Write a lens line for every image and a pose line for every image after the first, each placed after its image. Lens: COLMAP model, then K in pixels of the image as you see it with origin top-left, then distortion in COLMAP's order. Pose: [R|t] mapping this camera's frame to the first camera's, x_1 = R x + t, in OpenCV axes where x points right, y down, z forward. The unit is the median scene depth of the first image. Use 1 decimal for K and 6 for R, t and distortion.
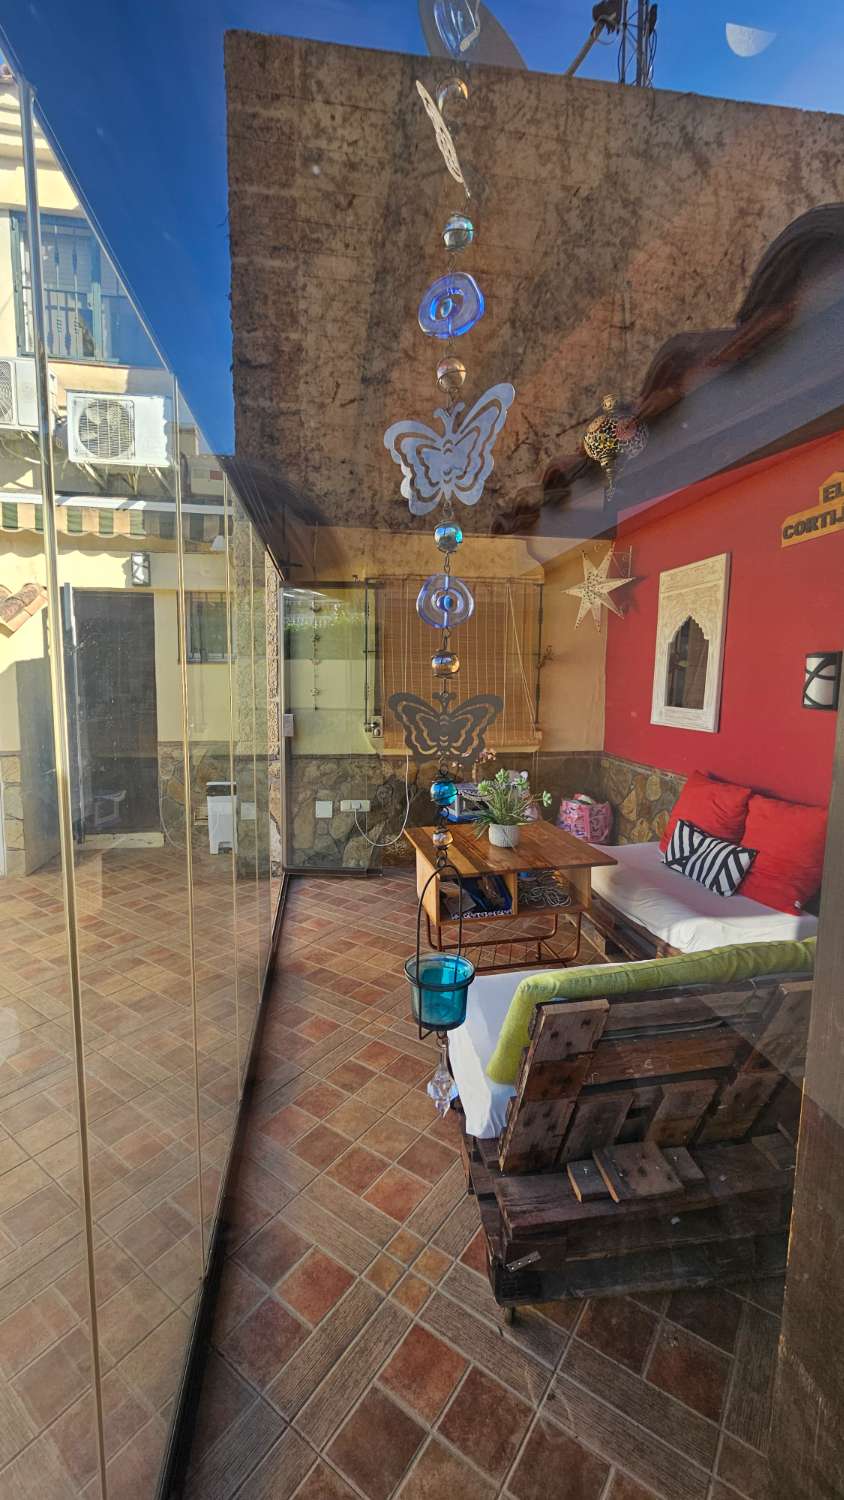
lens RADIAL K [[613.2, 0, 419.9], [0, 613.2, 741.0], [0, 0, 1]] dist [-0.000886, -0.000604]
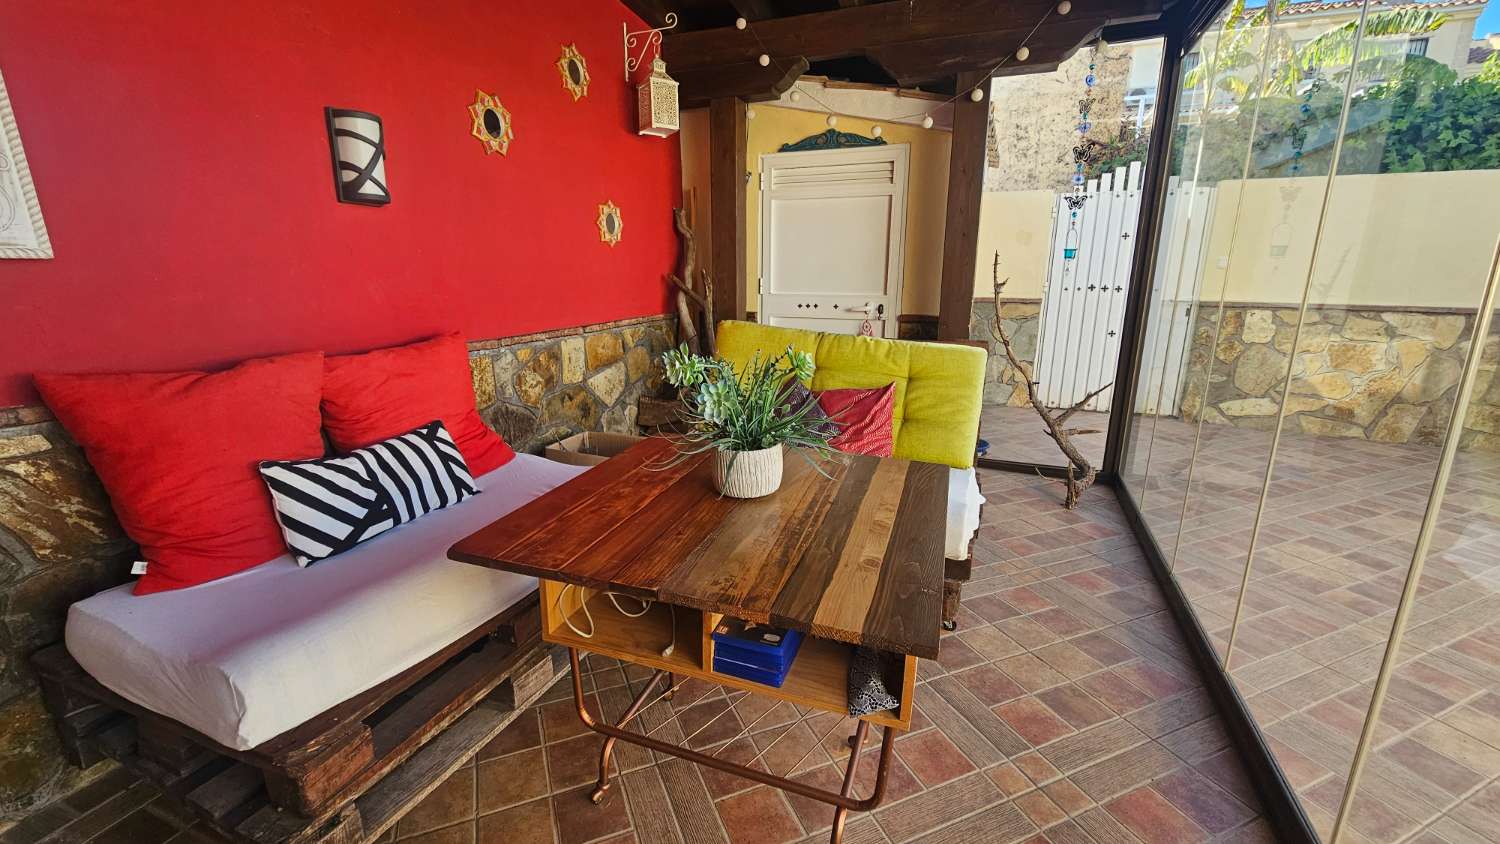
lens RADIAL K [[618.7, 0, 748.6], [0, 618.7, 420.6], [0, 0, 1]] dist [0.008418, -0.003822]
pose [[-0.857185, -0.128518, 0.498716, -0.051707], [0.052415, 0.941564, 0.332730, -0.018276], [-0.512335, 0.311351, -0.800358, 0.832220]]
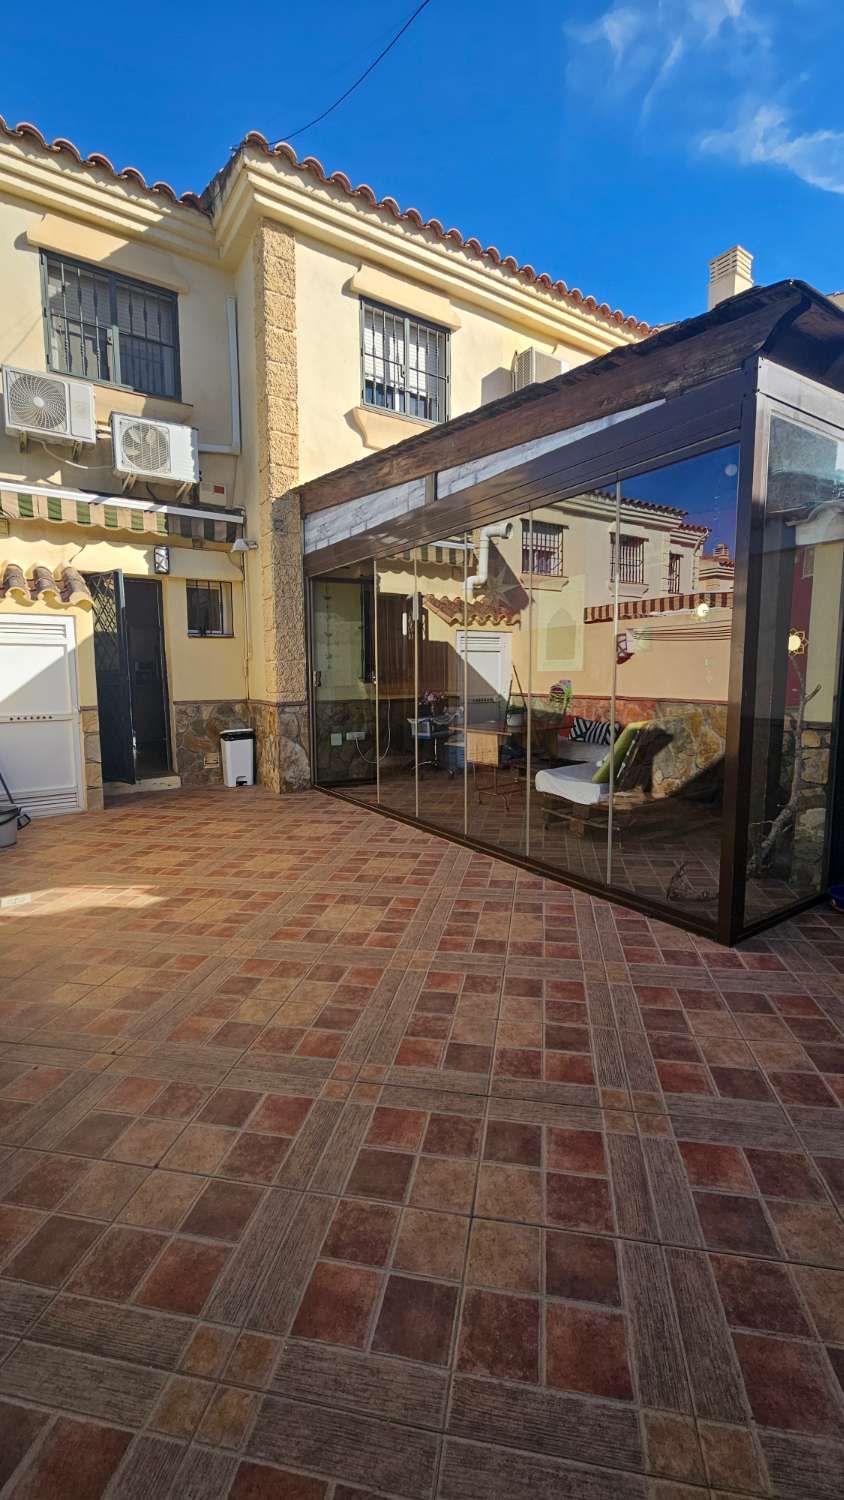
lens RADIAL K [[617.3, 0, 420.0], [0, 617.3, 740.0], [0, 0, 1]] dist [-0.002107, -0.000211]
pose [[0.908796, -0.061875, 0.412627, -0.557821], [0.060221, 0.998040, 0.017024, 0.098445], [-0.412872, 0.009378, 0.910741, -0.368827]]
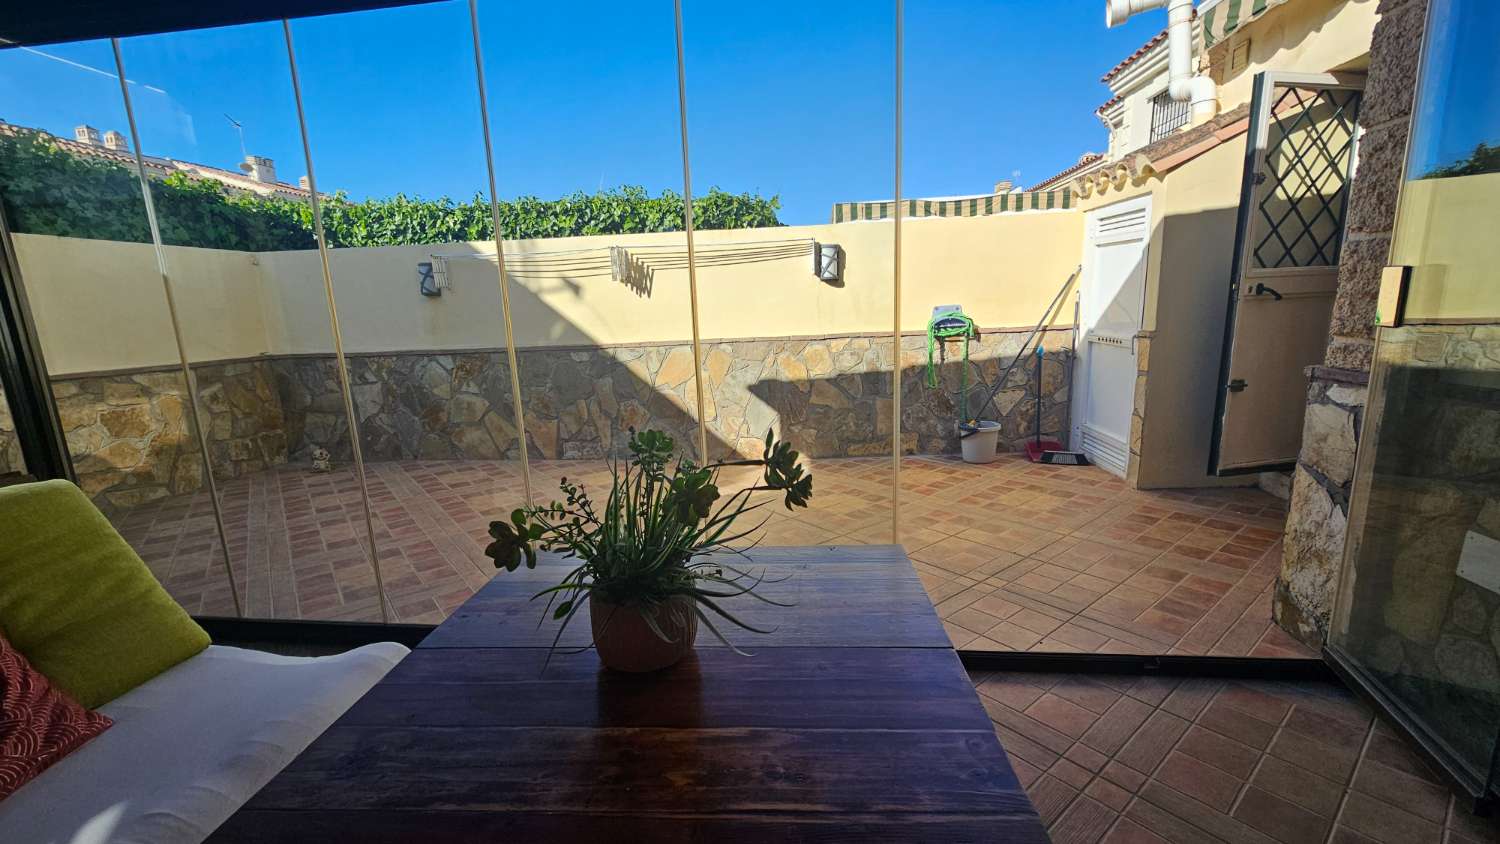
lens RADIAL K [[610.8, 0, 747.5], [0, 610.8, 423.7], [0, 0, 1]] dist [-0.001233, -0.000357]
pose [[-0.271685, 0.194753, -0.942475, 0.238514], [-0.067721, 0.973014, 0.220586, -0.005845], [0.960001, 0.123755, -0.251164, 0.686162]]
